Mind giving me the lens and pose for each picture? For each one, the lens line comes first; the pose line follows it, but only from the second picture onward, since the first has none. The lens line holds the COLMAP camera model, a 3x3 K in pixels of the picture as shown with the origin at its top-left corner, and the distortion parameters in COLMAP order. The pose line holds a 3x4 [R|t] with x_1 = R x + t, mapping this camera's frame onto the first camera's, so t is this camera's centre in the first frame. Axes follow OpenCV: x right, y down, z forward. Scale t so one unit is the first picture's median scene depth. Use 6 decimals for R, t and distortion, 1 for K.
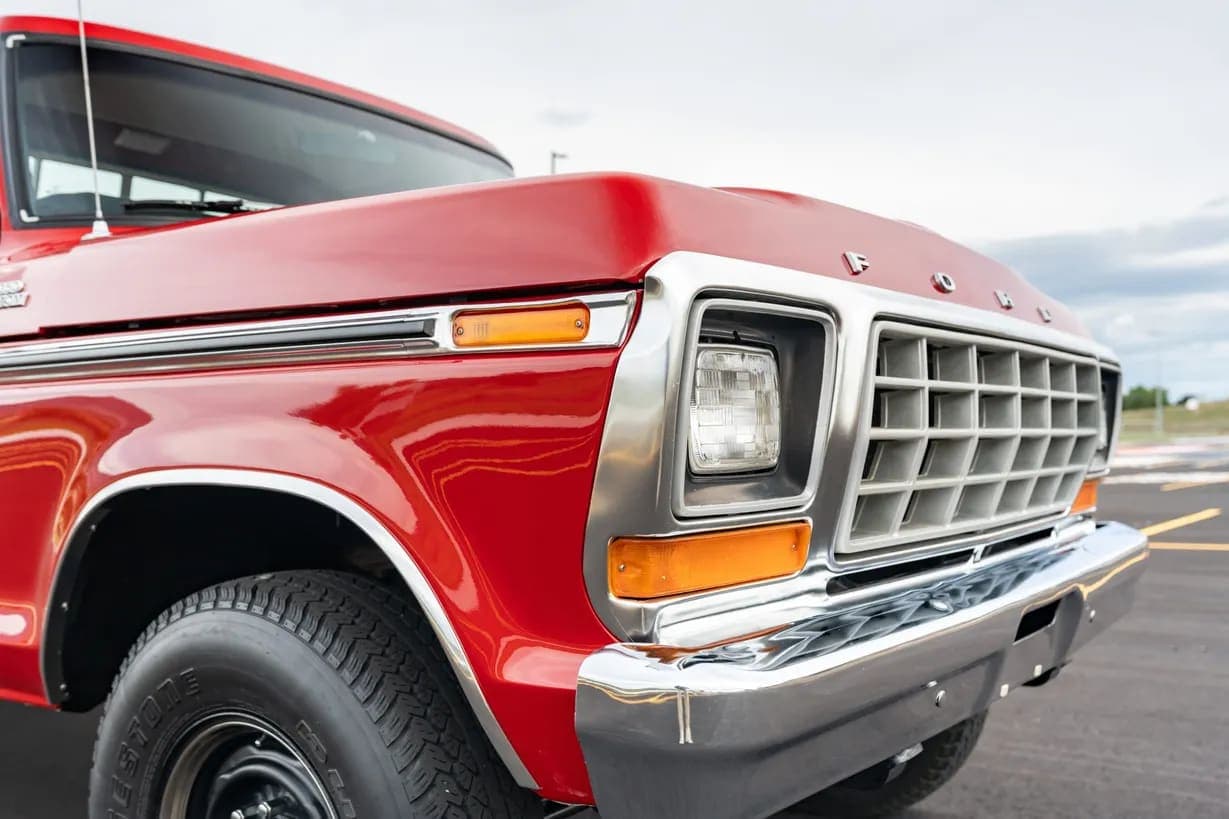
lens RADIAL K [[1420.0, 0, 610.1], [0, 1420.0, 357.9], [0, 0, 1]] dist [0.009109, 0.001000]
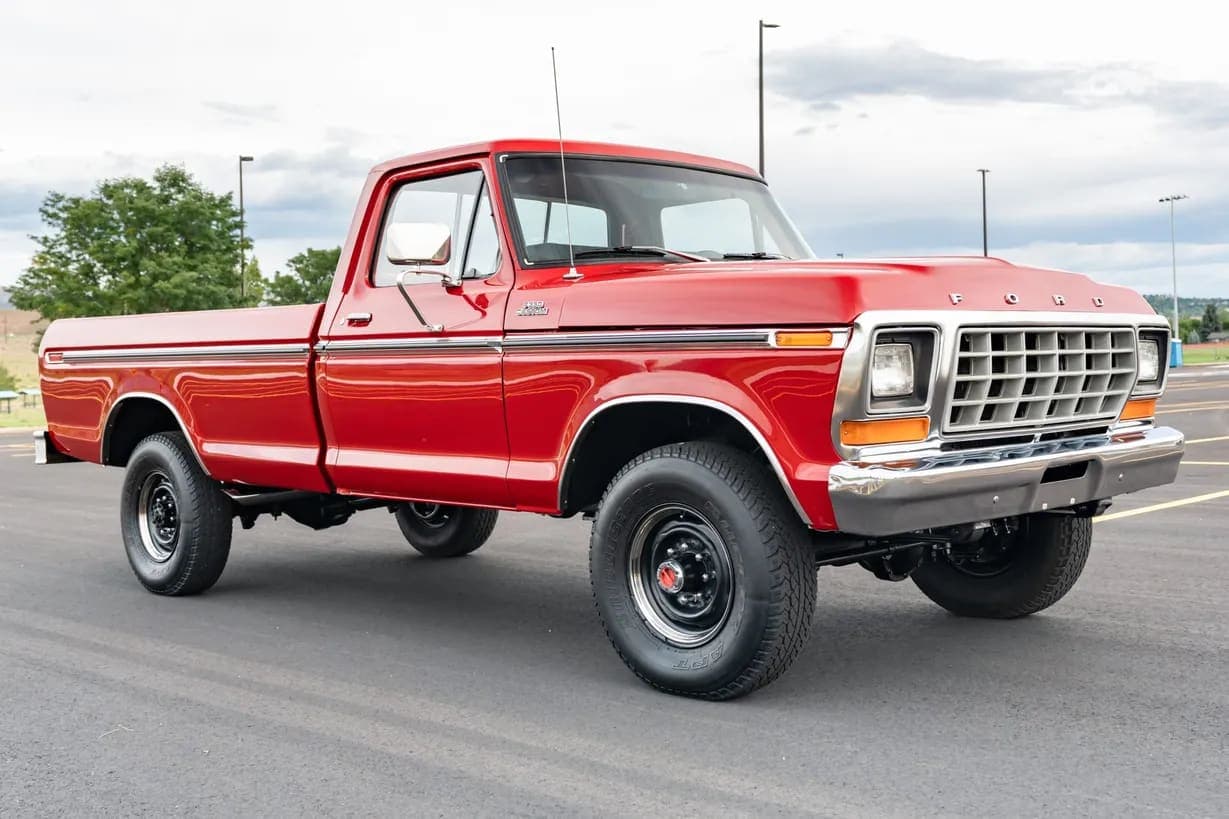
lens RADIAL K [[1420.0, 0, 610.1], [0, 1420.0, 357.9], [0, 0, 1]] dist [0.009109, 0.001000]
pose [[0.987889, -0.006696, -0.155017, -0.011579], [0.015208, 0.998436, 0.053791, -0.112938], [0.154415, -0.055497, 0.986446, -1.352114]]
